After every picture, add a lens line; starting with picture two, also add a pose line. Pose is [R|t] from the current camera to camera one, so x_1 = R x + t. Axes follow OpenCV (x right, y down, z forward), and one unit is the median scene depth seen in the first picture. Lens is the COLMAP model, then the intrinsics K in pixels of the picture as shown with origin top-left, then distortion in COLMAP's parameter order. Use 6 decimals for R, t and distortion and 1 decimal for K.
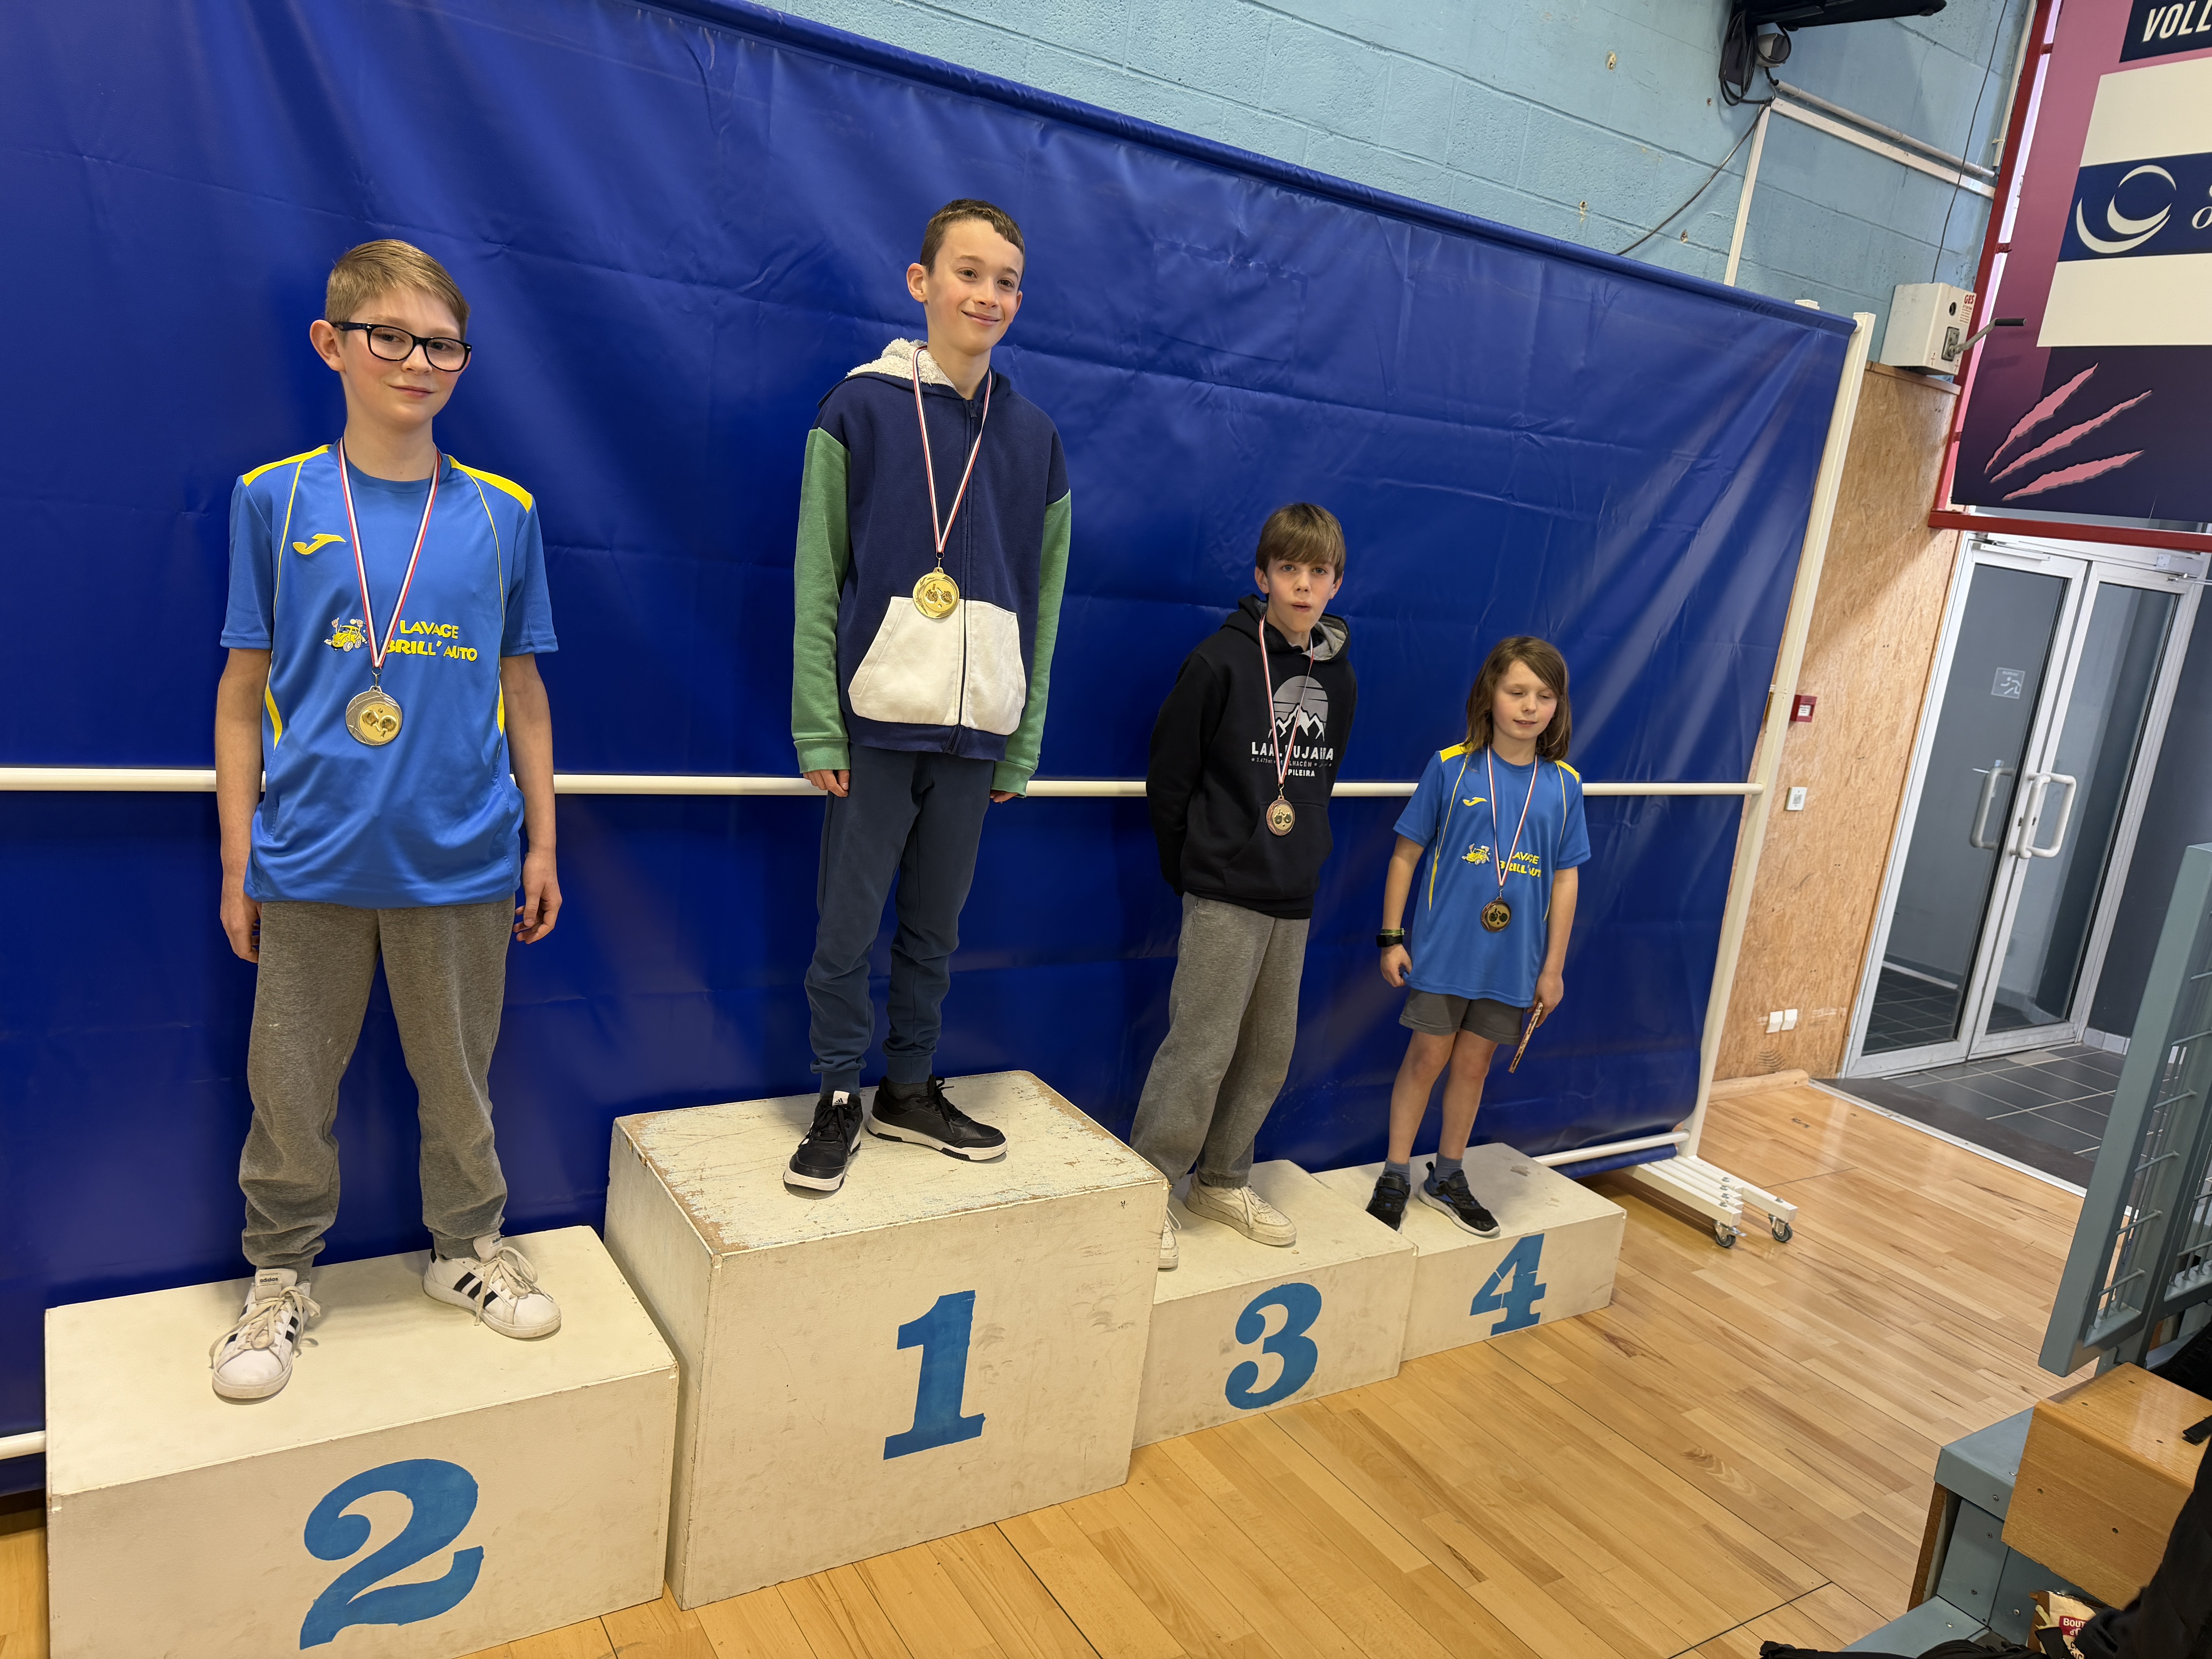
lens RADIAL K [[1559.5, 0, 1115.9], [0, 1559.5, 834.5], [0, 0, 1]] dist [0.004530, -0.017044]
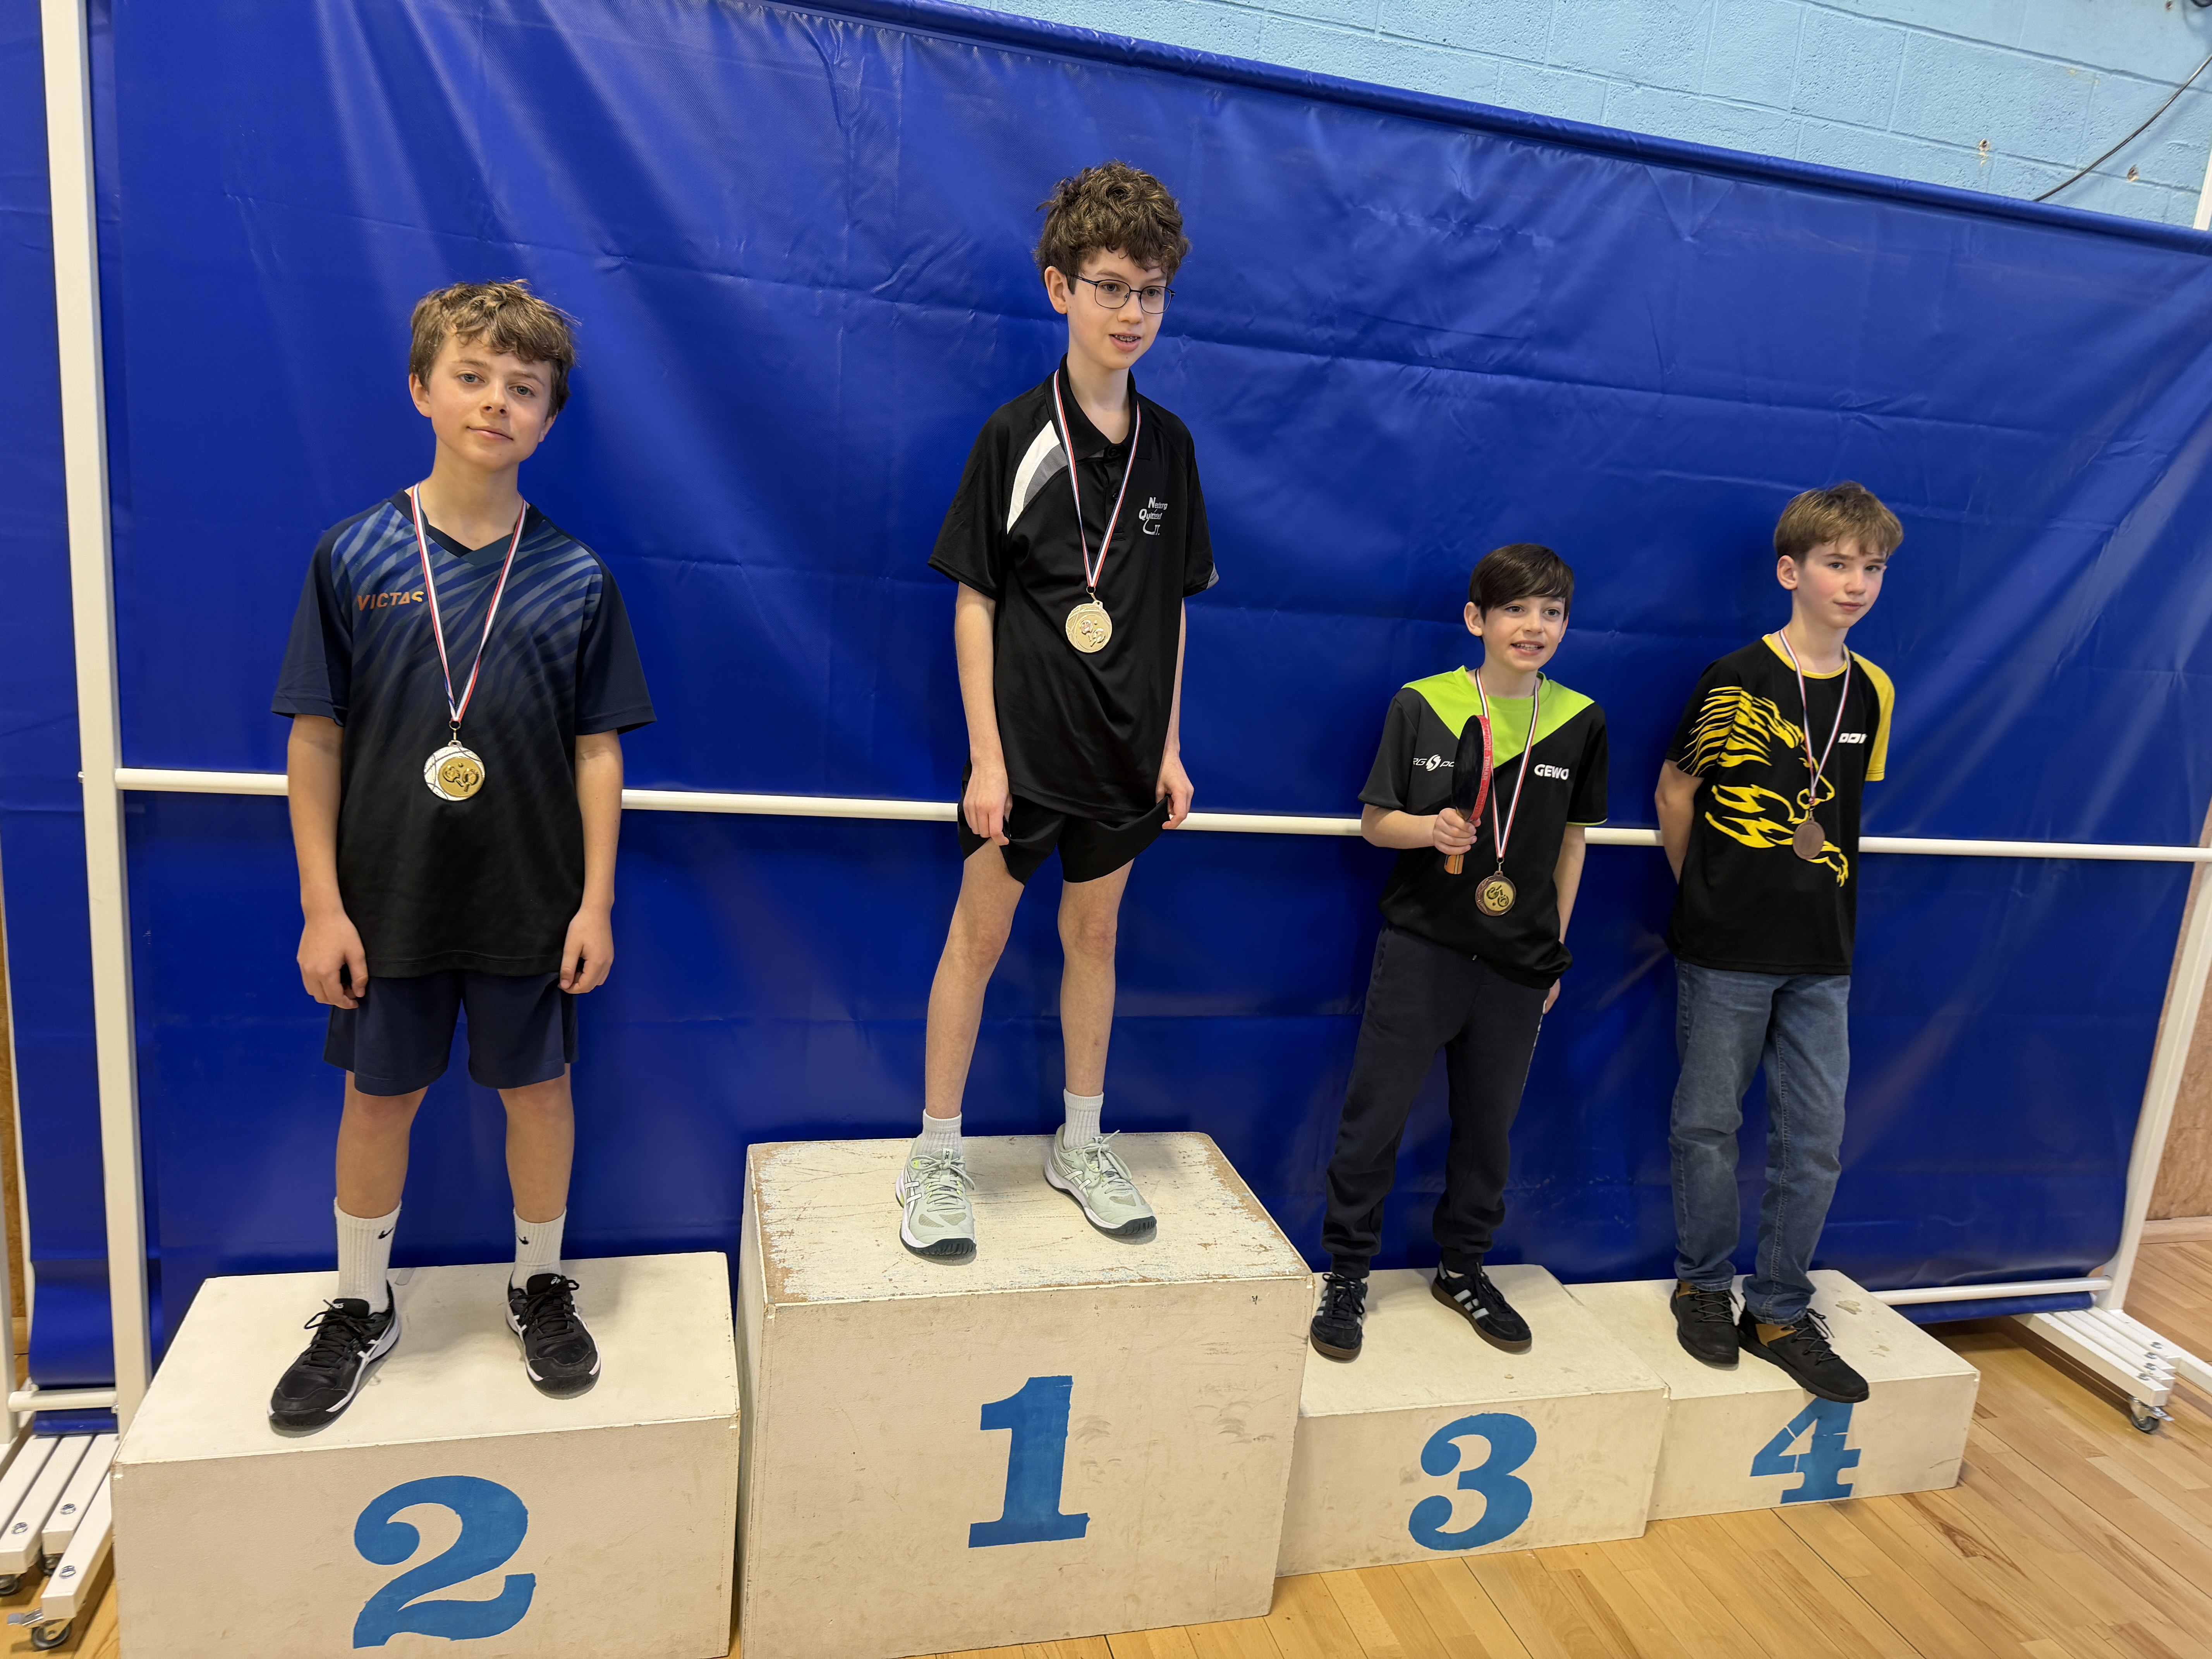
lens RADIAL K [[1559.5, 0, 1114.2], [0, 1559.5, 836.9], [0, 0, 1]] dist [0.004530, -0.017044]
pose [[0.954739, 0.032718, -0.295641, 0.161839], [-0.039828, 0.999043, -0.018057, -0.002808], [0.294767, 0.029015, 0.955129, 0.117218]]
